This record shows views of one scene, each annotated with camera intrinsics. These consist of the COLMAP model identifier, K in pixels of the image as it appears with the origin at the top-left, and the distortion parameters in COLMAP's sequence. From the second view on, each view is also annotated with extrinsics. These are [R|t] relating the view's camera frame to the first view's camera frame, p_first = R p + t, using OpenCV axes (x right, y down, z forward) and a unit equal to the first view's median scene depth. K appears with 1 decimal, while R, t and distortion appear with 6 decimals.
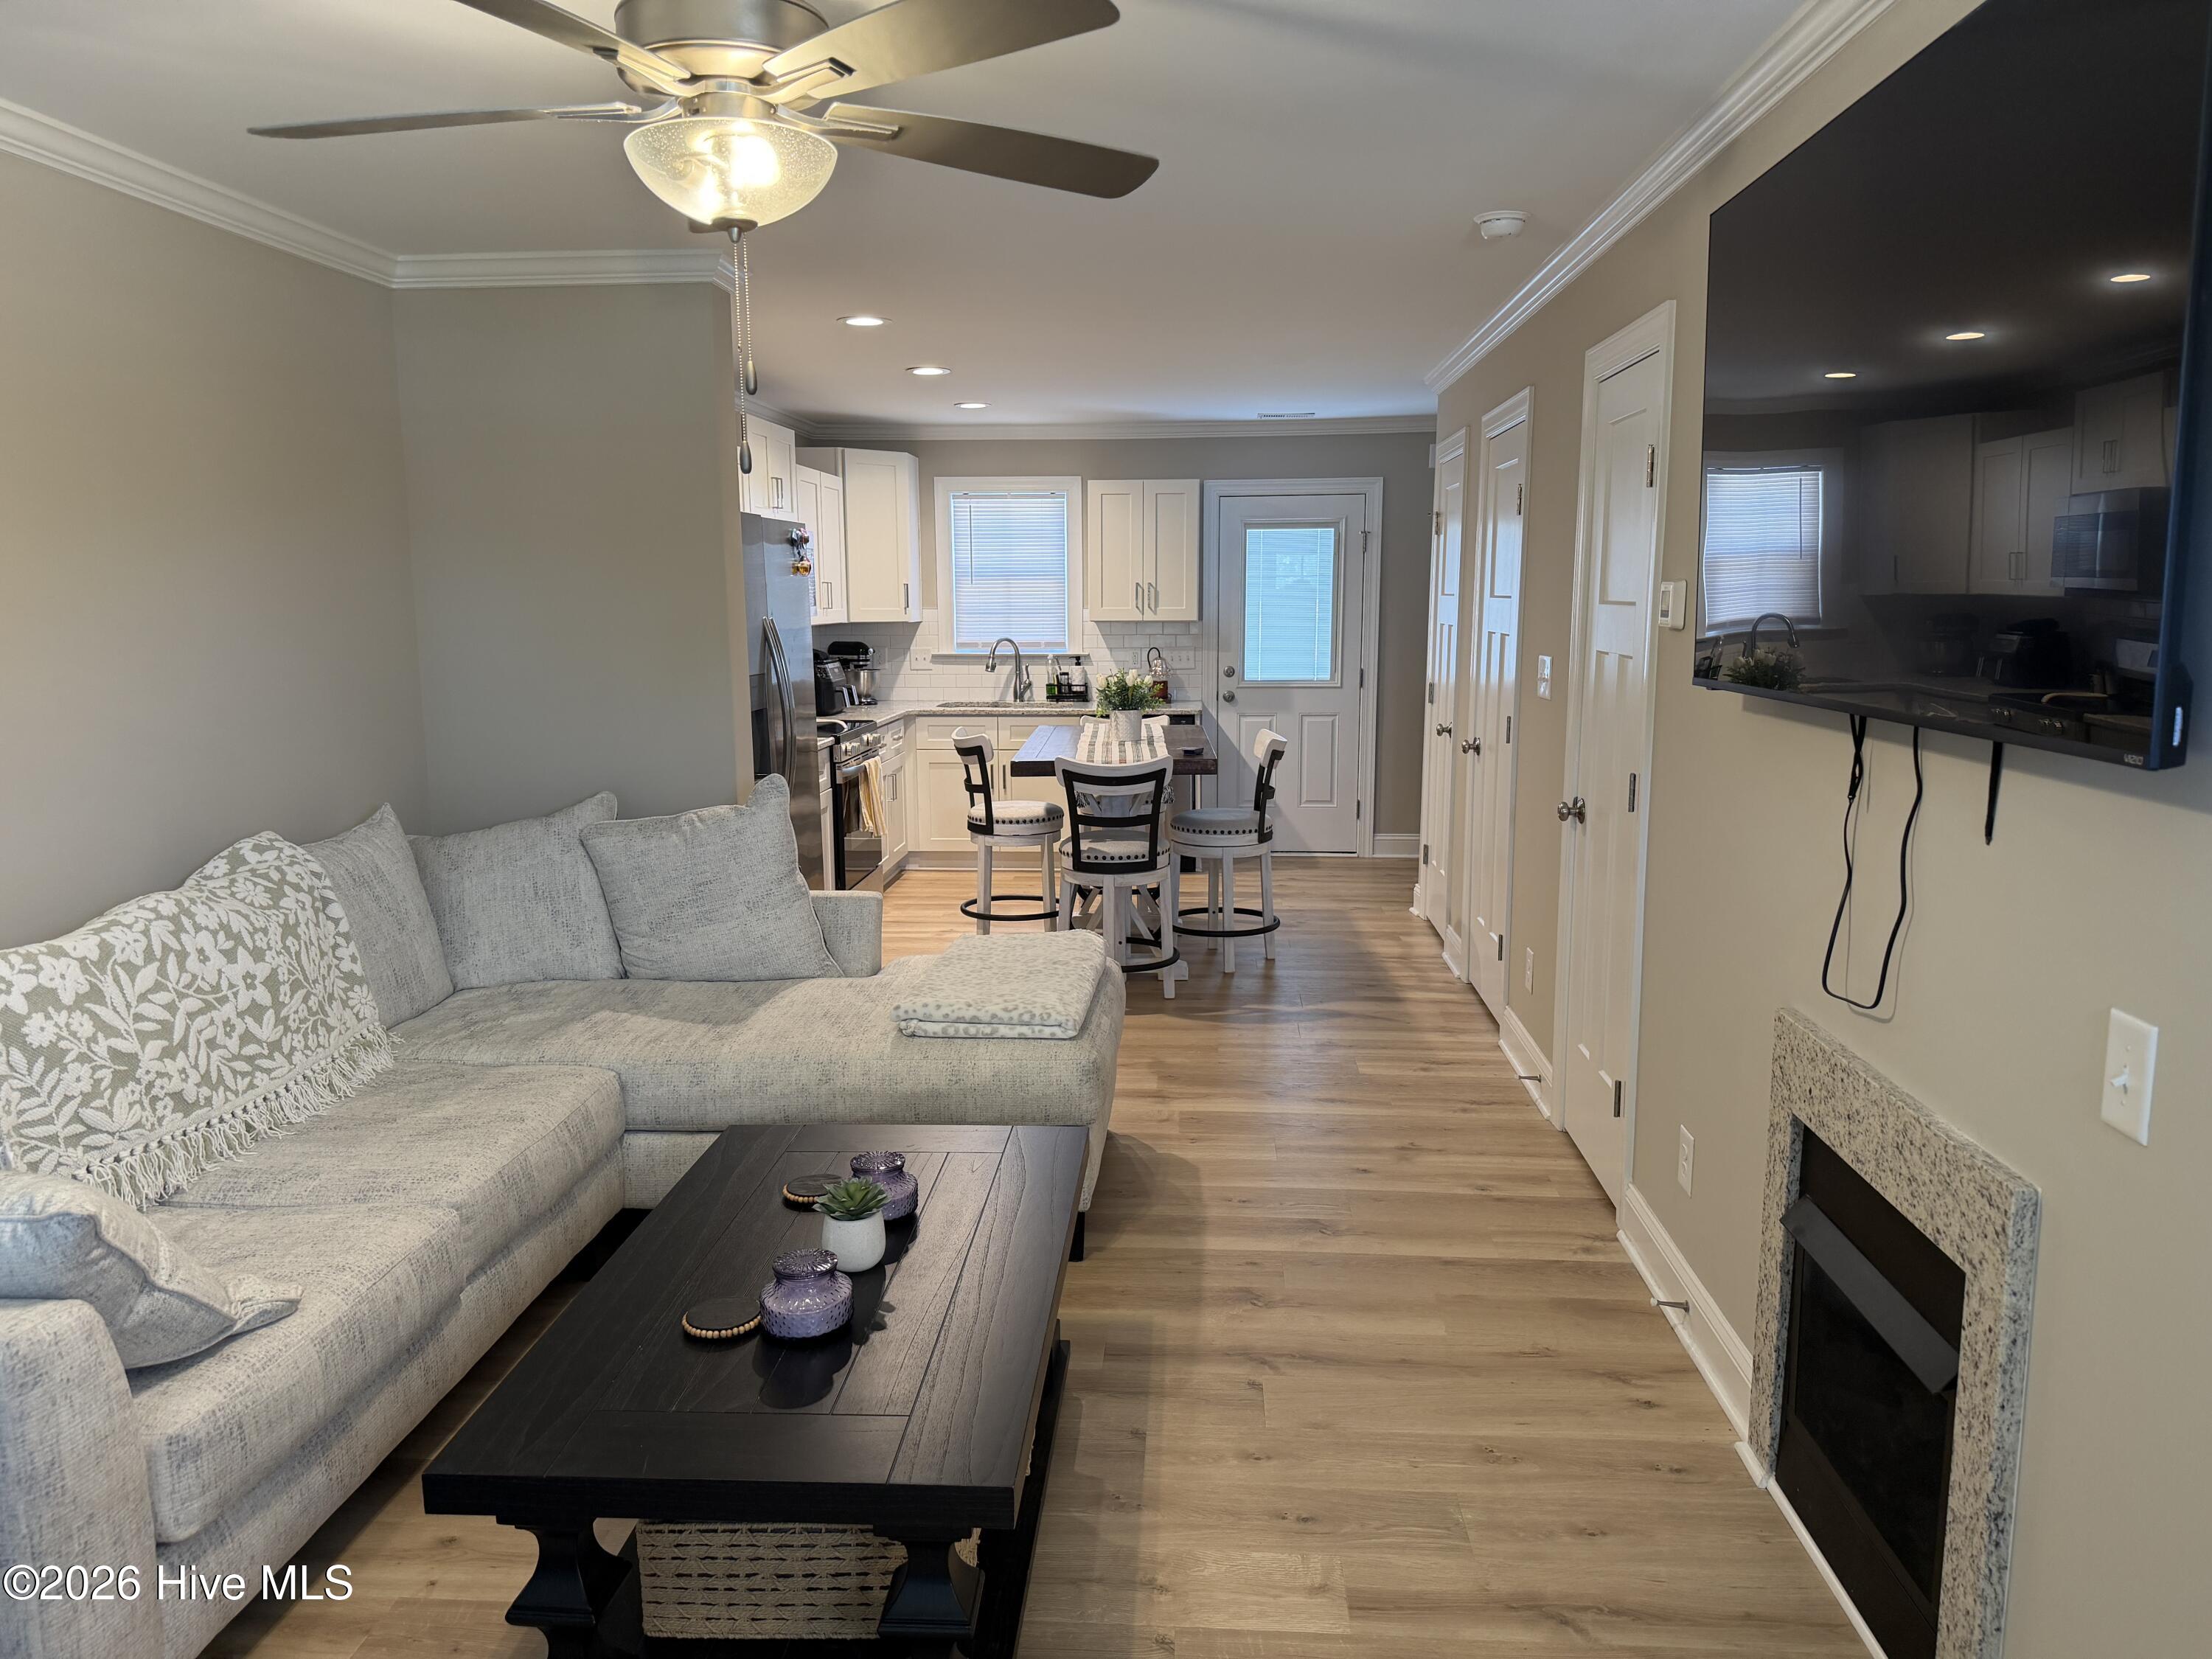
lens RADIAL K [[1549.3, 0, 1106.0], [0, 1549.3, 829.5], [0, 0, 1]] dist [0.142429, -0.186286]
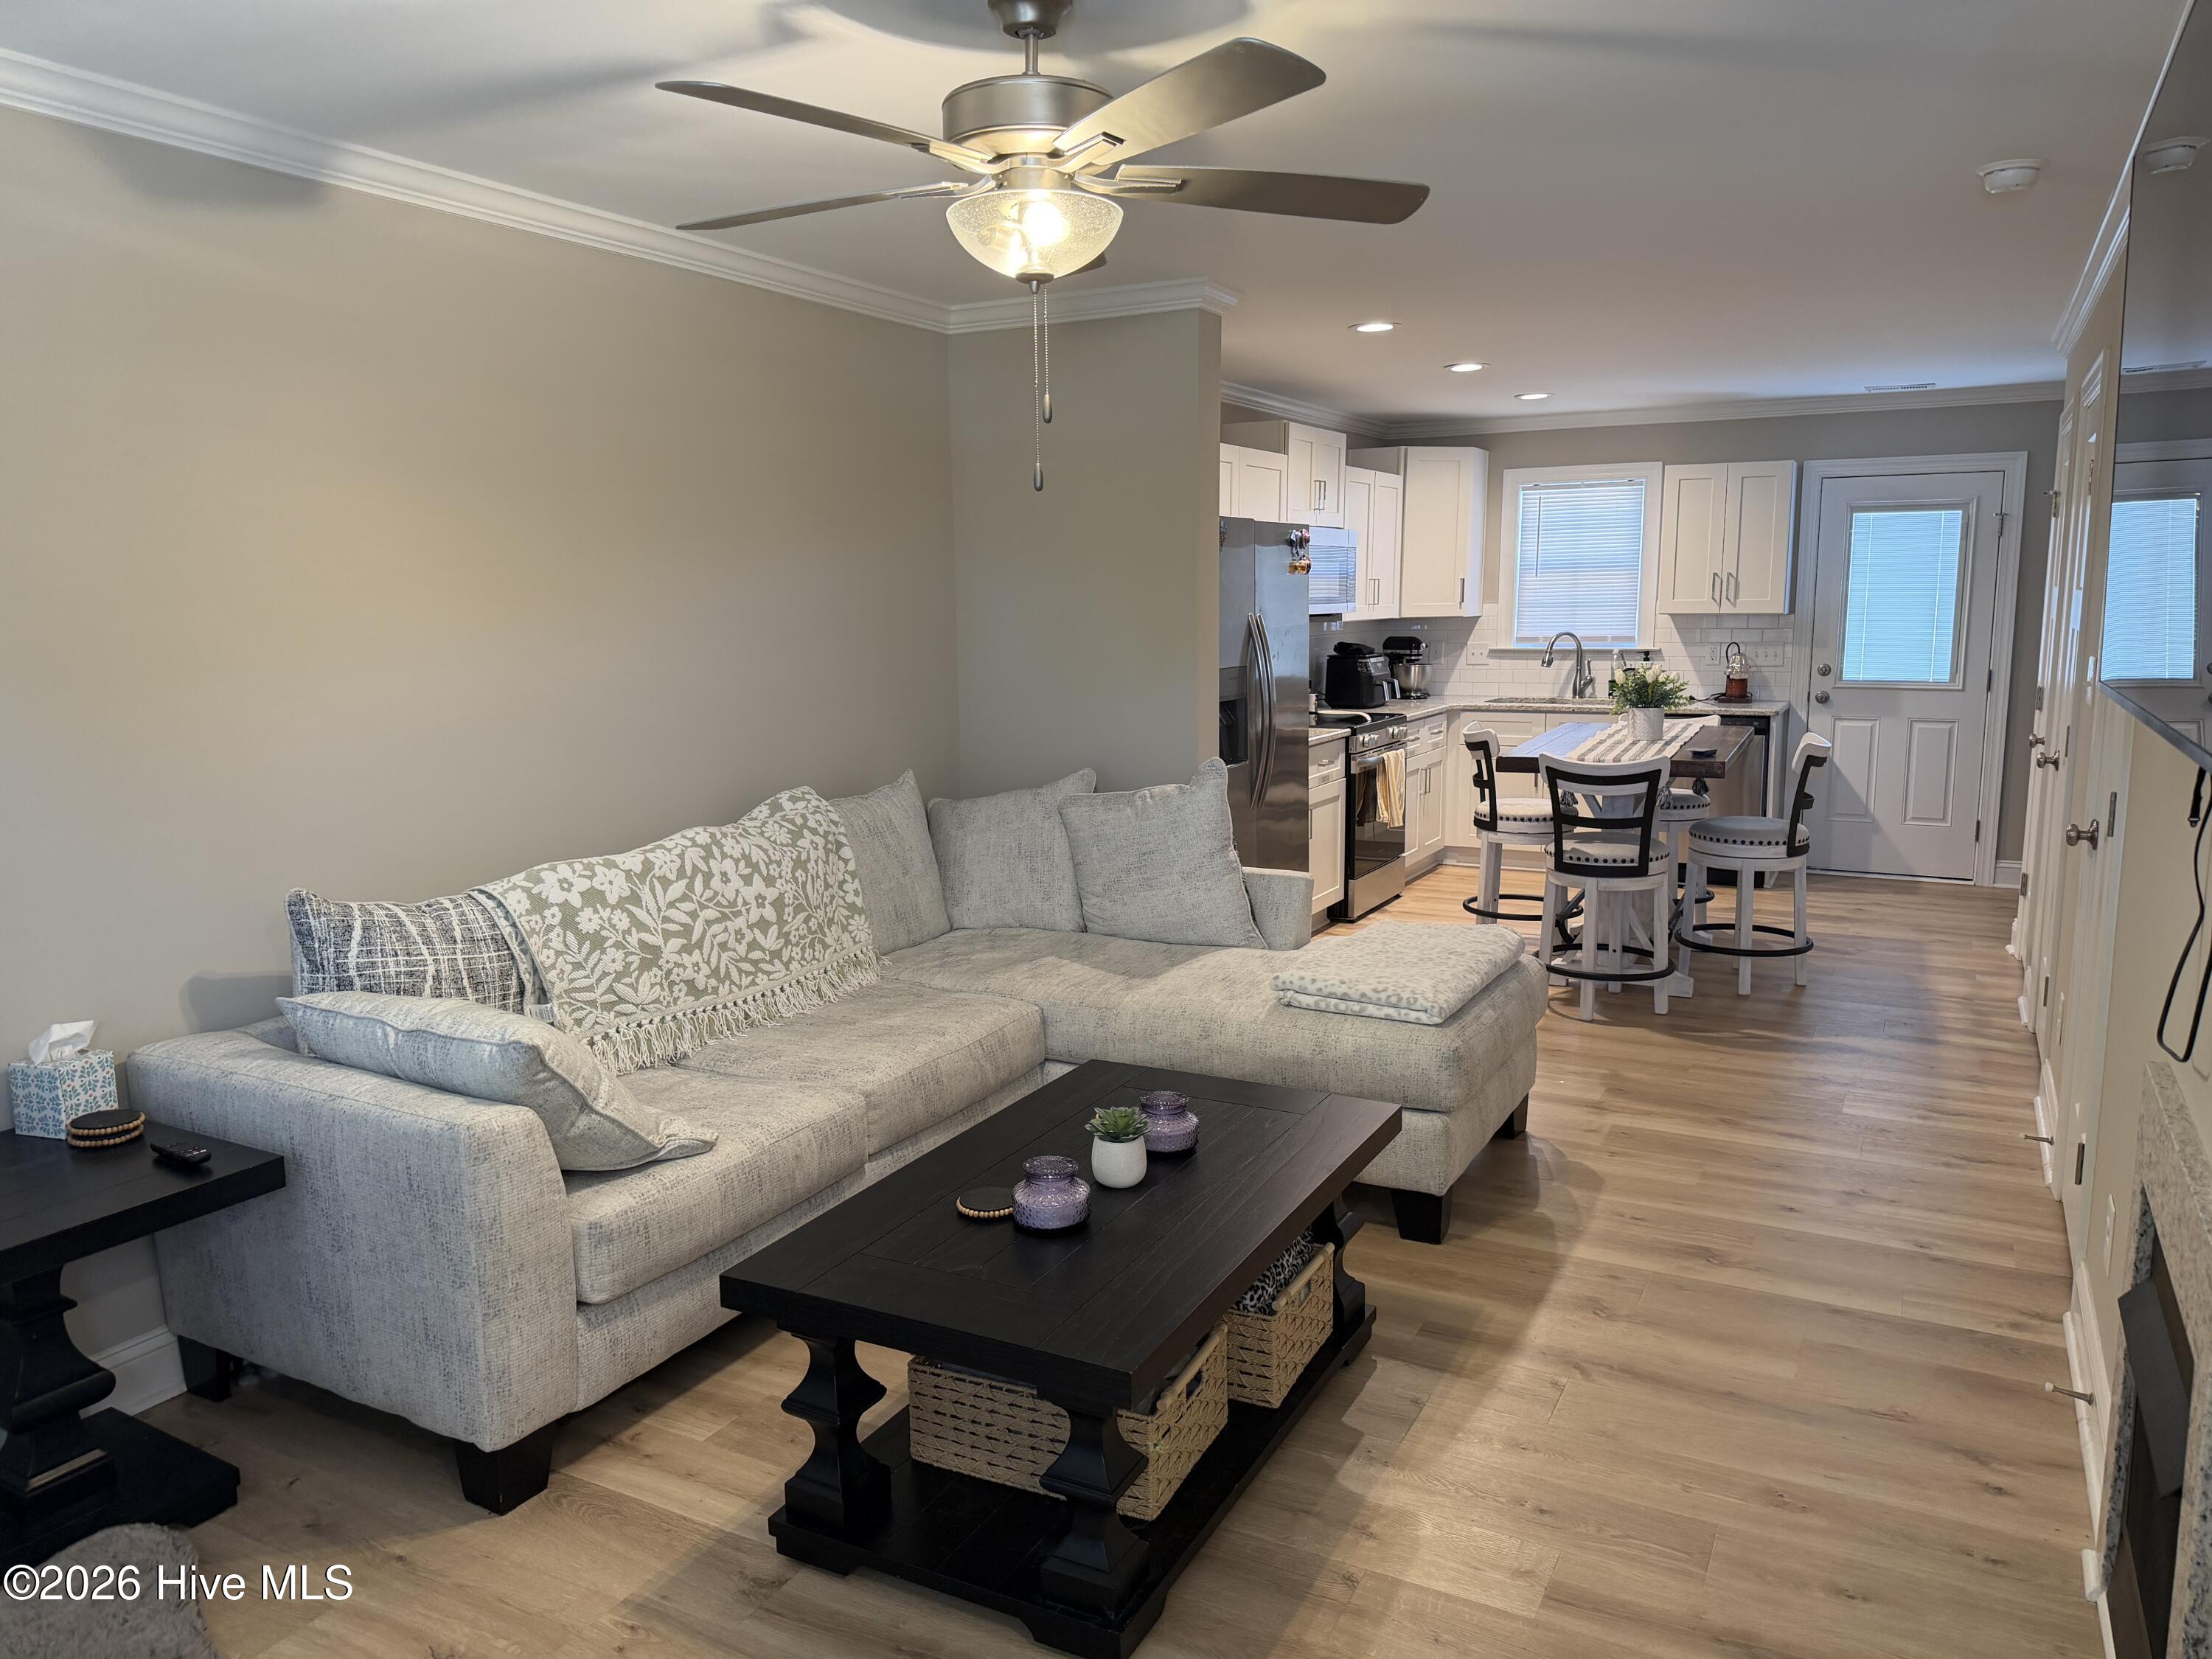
lens RADIAL K [[1549.3, 0, 1106.0], [0, 1549.3, 829.5], [0, 0, 1]] dist [0.142429, -0.186286]
pose [[0.914923, 0.058296, -0.399397, 0.167950], [-0.057254, 0.998254, 0.014550, 0.003699], [0.399548, 0.009555, 0.916663, -0.024953]]
